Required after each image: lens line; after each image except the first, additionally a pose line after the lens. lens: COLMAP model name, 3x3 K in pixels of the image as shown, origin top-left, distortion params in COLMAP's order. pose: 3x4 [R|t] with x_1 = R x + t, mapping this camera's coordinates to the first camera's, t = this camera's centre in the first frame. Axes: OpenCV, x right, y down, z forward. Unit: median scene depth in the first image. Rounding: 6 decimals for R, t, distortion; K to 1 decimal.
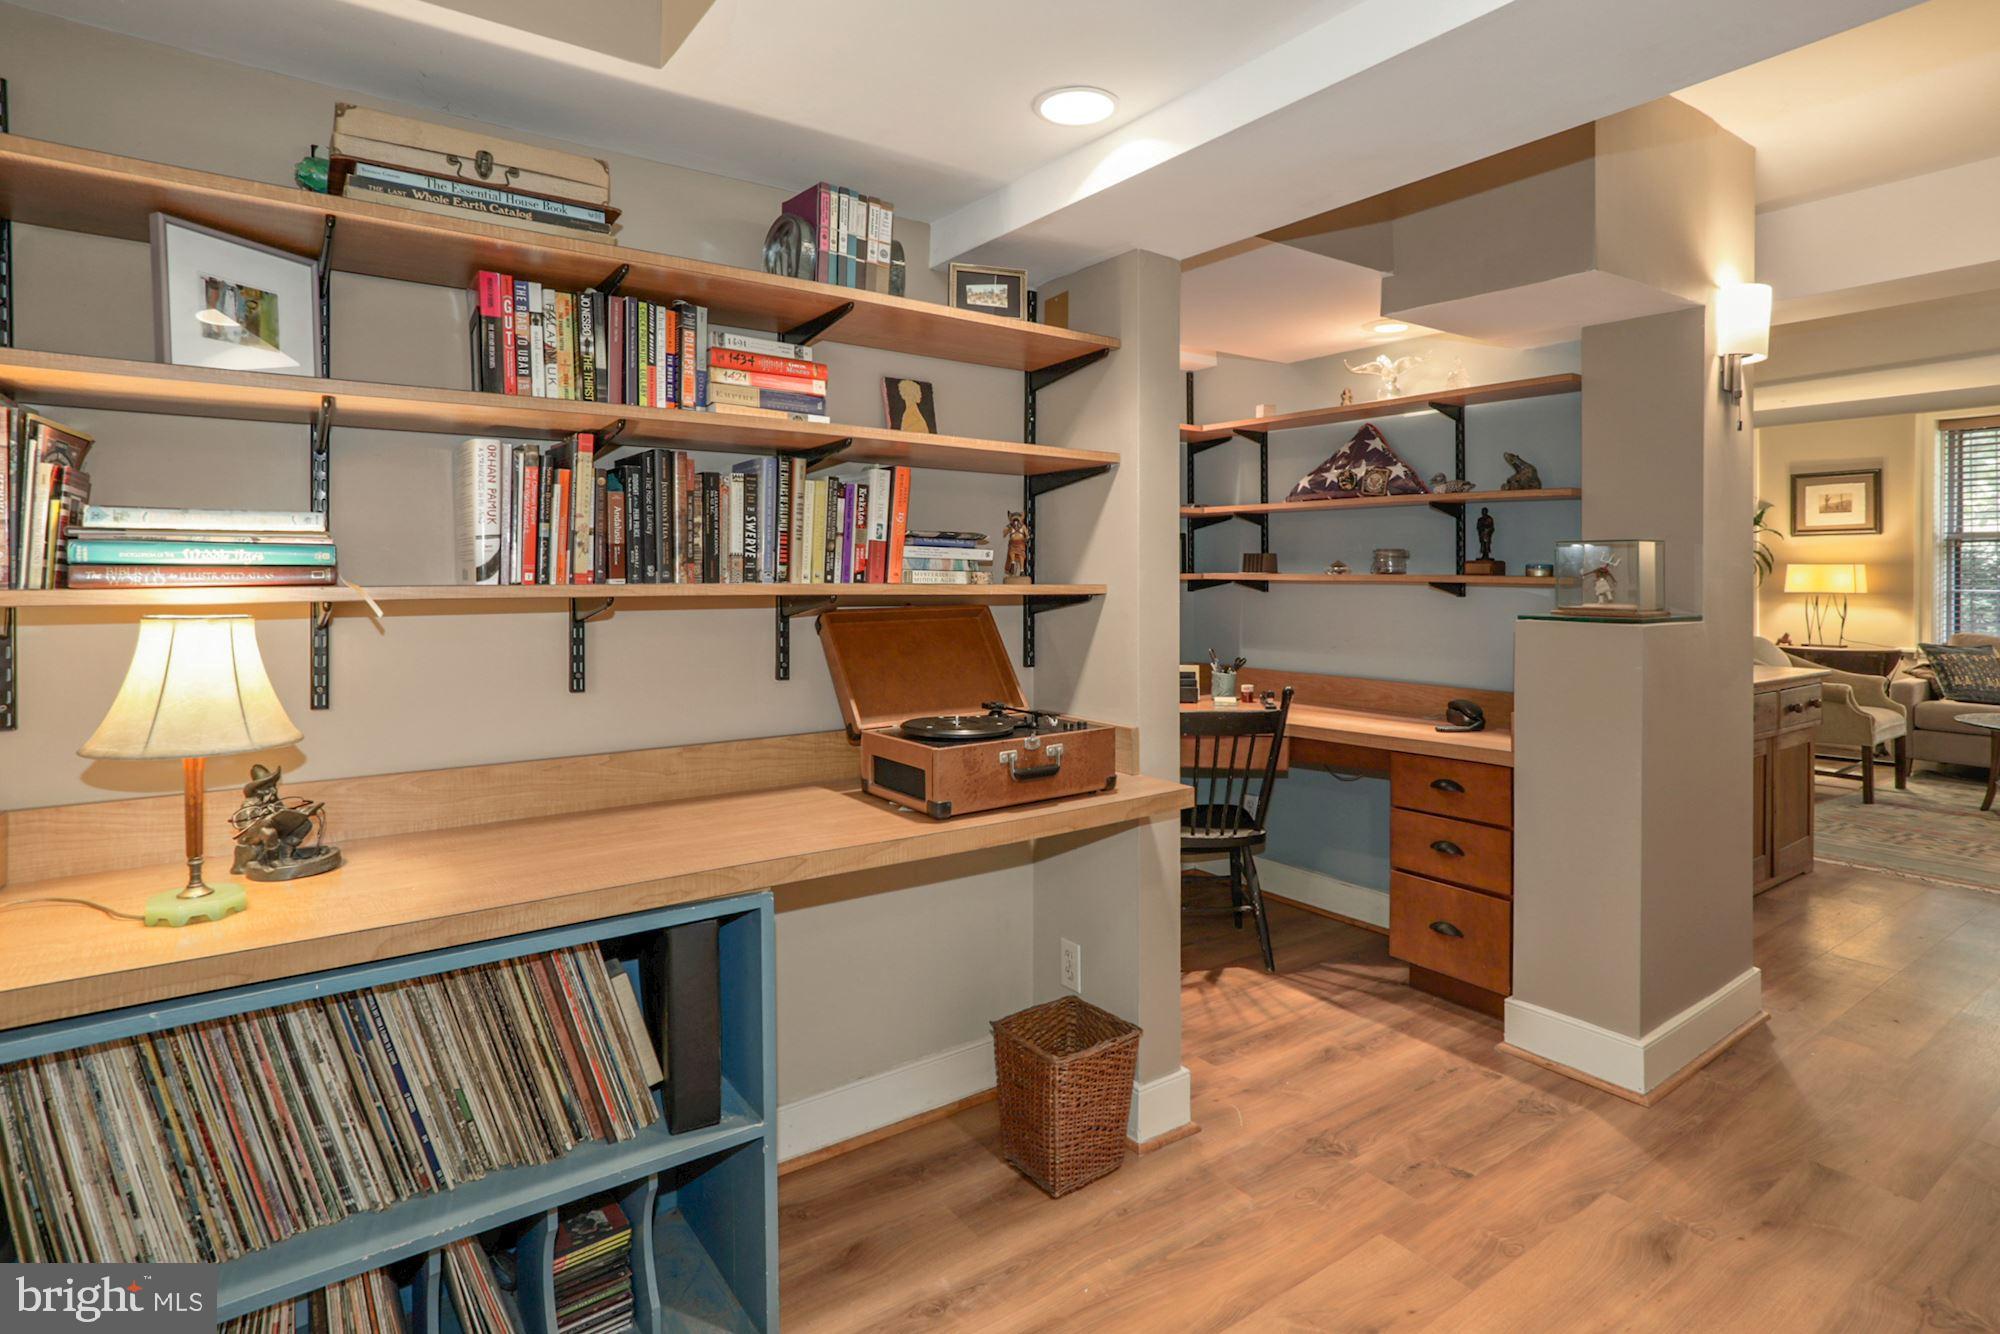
lens RADIAL K [[1012.1, 0, 953.0], [0, 1012.1, 576.1], [0, 0, 1]] dist [-0.042595, 0.015732]
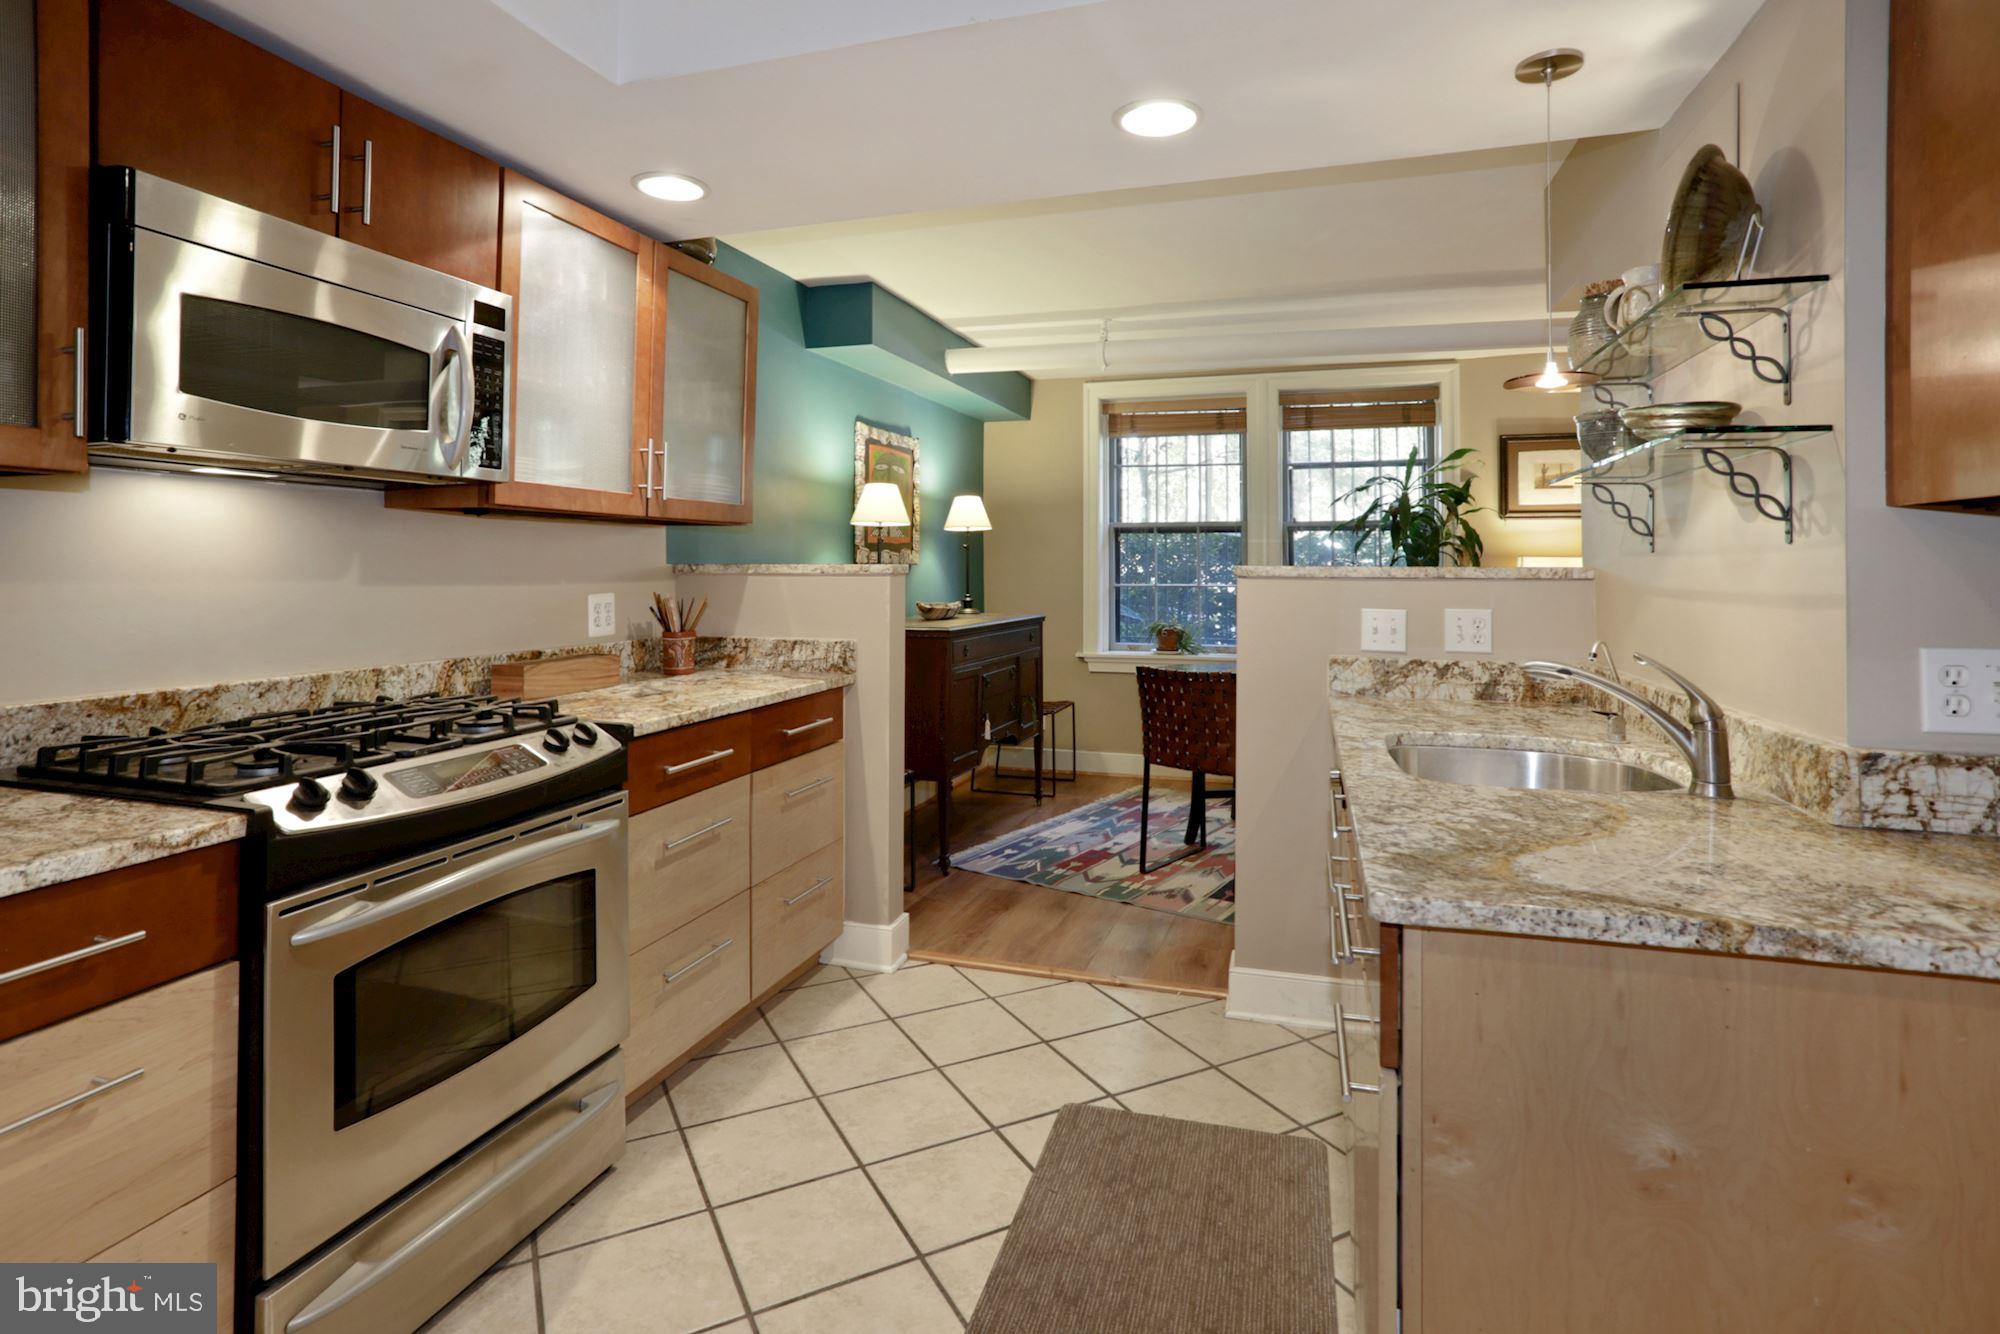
lens RADIAL K [[1012.1, 0, 995.8], [0, 1012.1, 547.4], [0, 0, 1]] dist [-0.042595, 0.015732]
pose [[0.791959, 0.014931, 0.610391, 0.100046], [-0.004413, 0.999815, -0.018730, -0.003587], [-0.610558, 0.012140, 0.791878, 0.669972]]
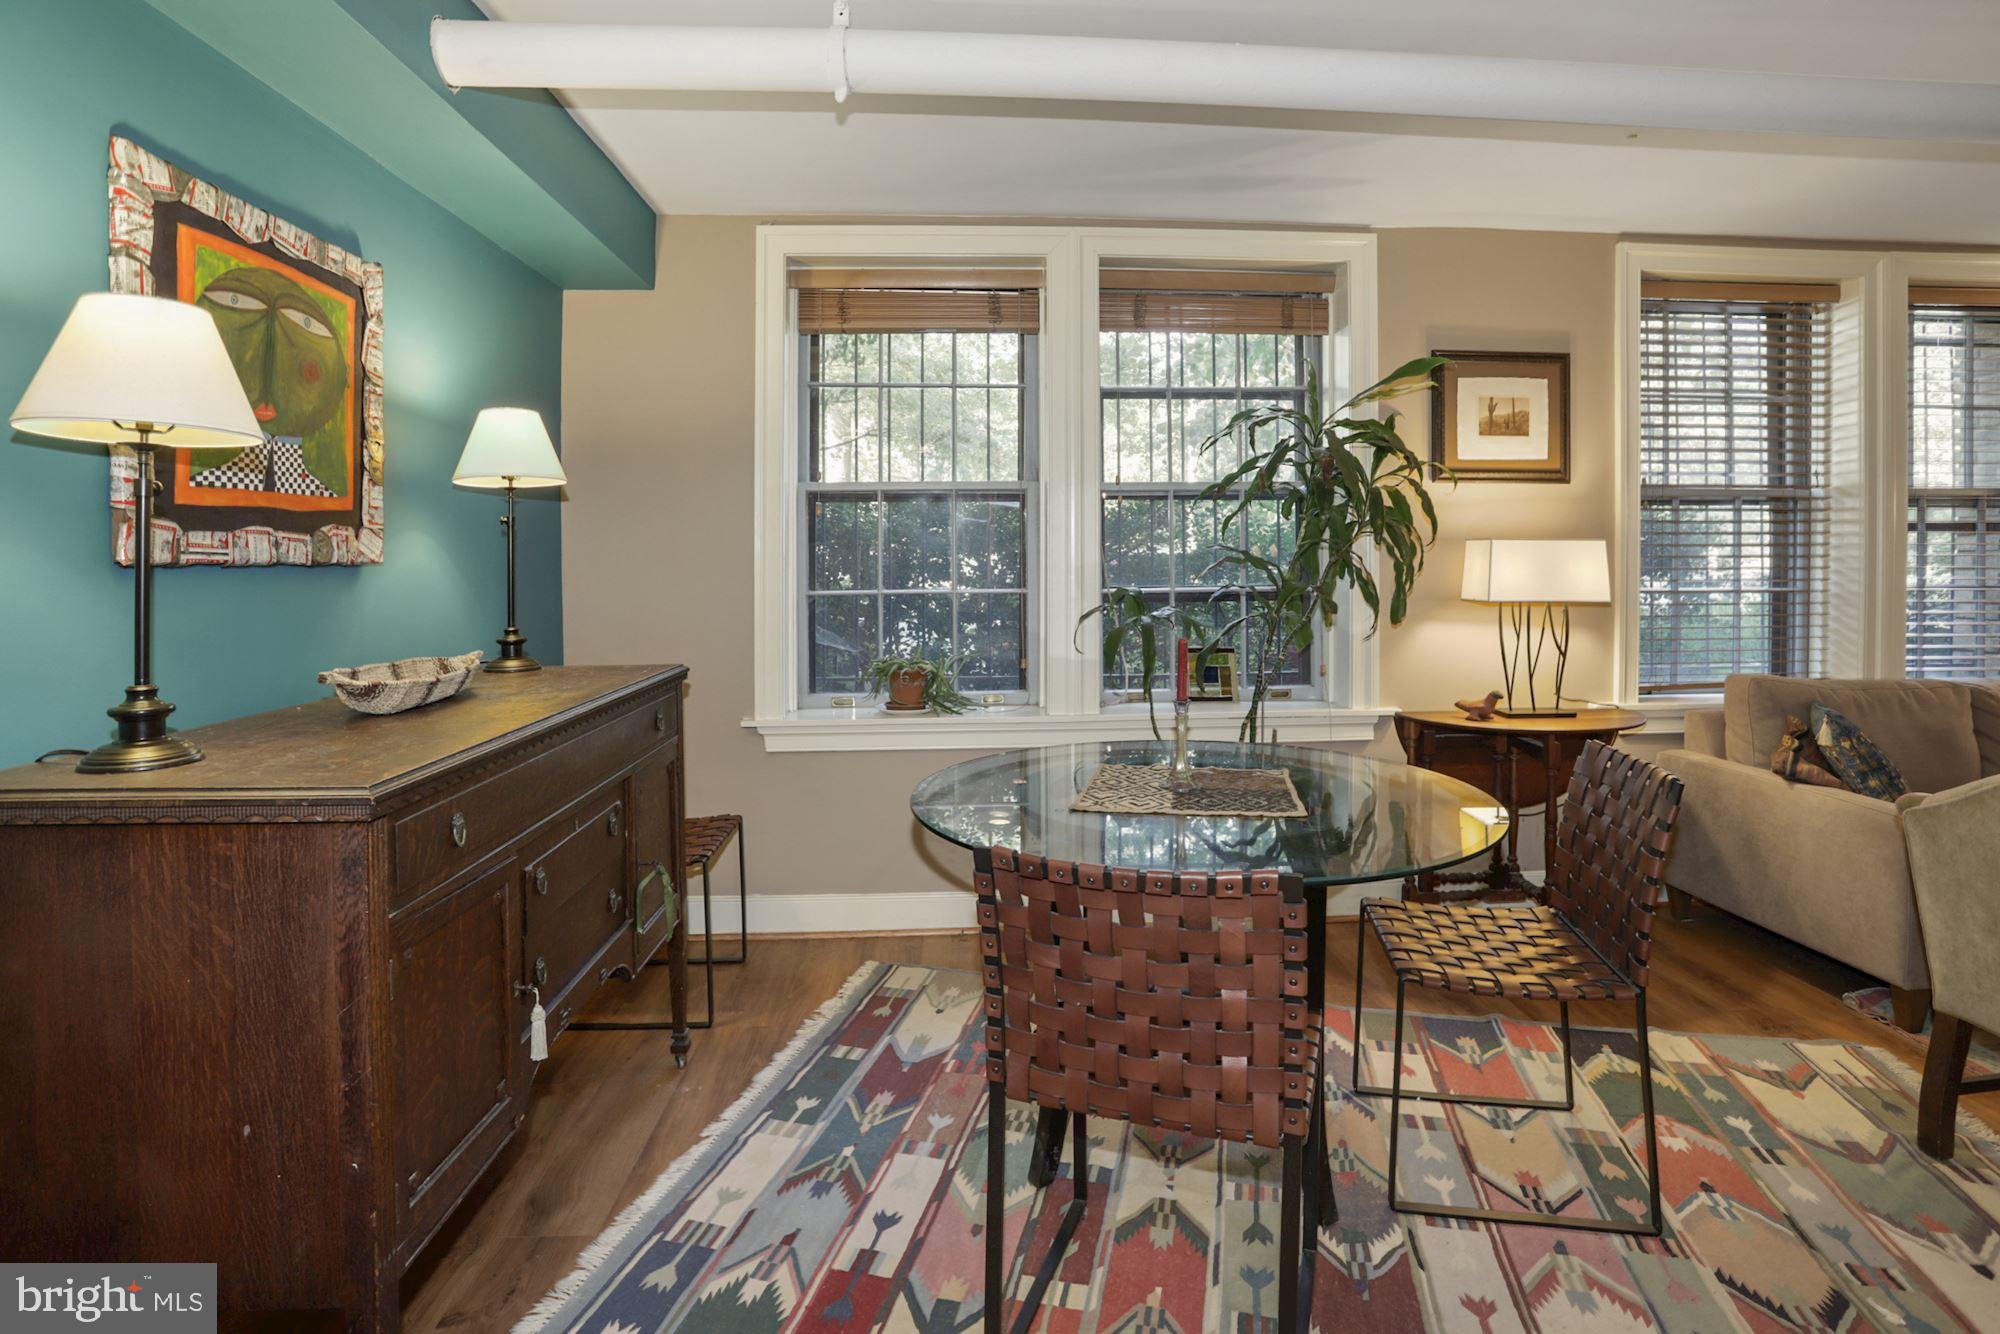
lens RADIAL K [[1012.1, 0, 1009.3], [0, 1012.1, 554.1], [0, 0, 1]] dist [-0.042595, 0.015732]
pose [[0.511026, -0.002036, 0.859563, 0.346808], [0.002912, 0.999996, 0.000637, -0.006462], [-0.859560, 0.002178, 0.511030, 0.972667]]
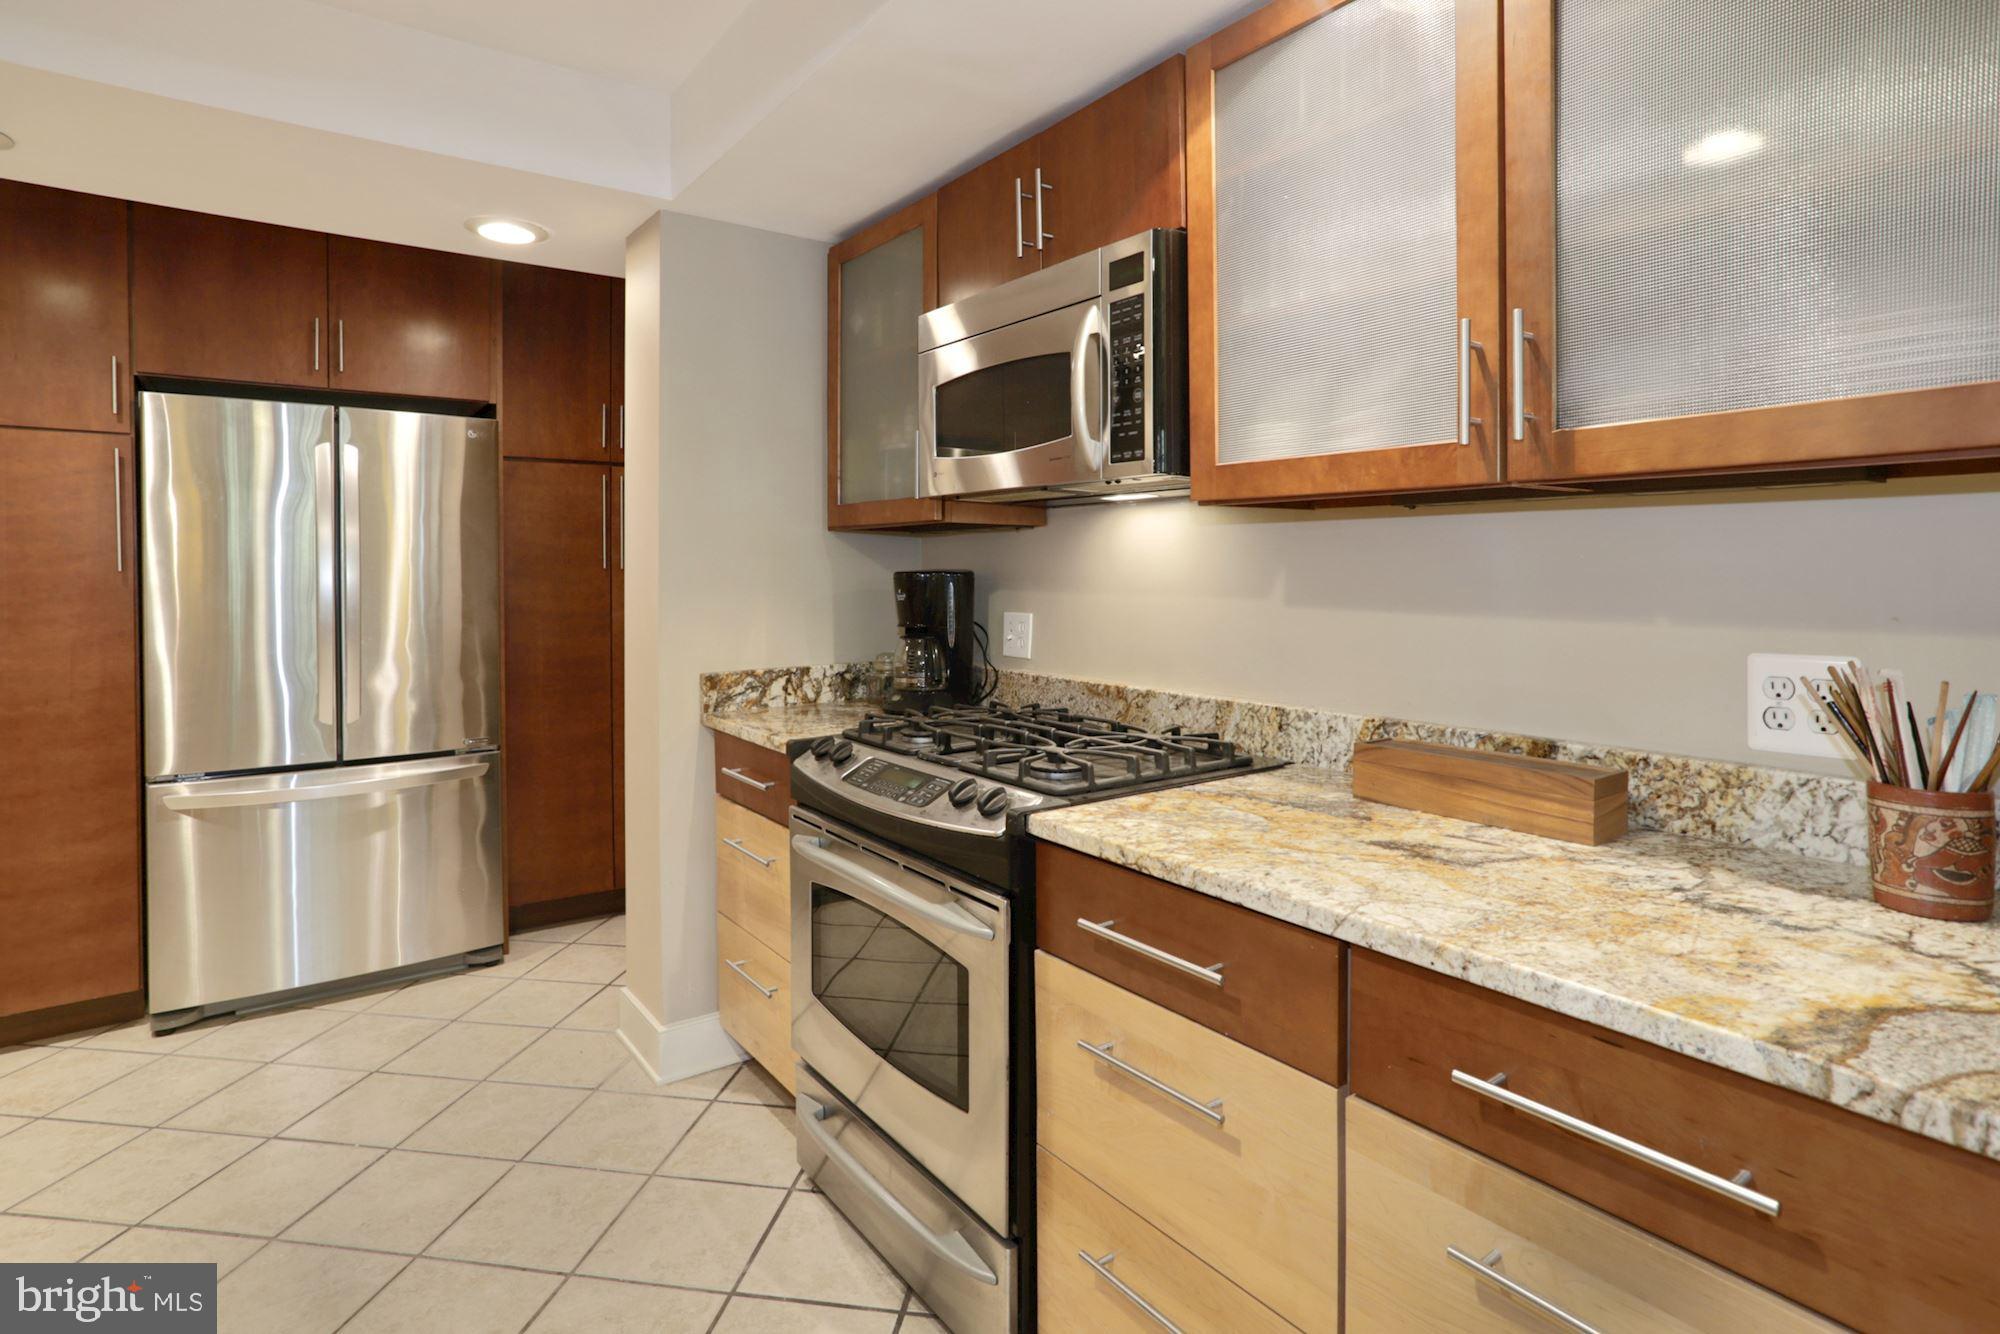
lens RADIAL K [[1012.1, 0, 985.4], [0, 1012.1, 585.0], [0, 0, 1]] dist [-0.042595, 0.015732]
pose [[0.023194, 0.016580, -0.999593, 0.406963], [0.002056, 0.999860, 0.016632, -0.007134], [0.999729, -0.002441, 0.023157, 0.961876]]
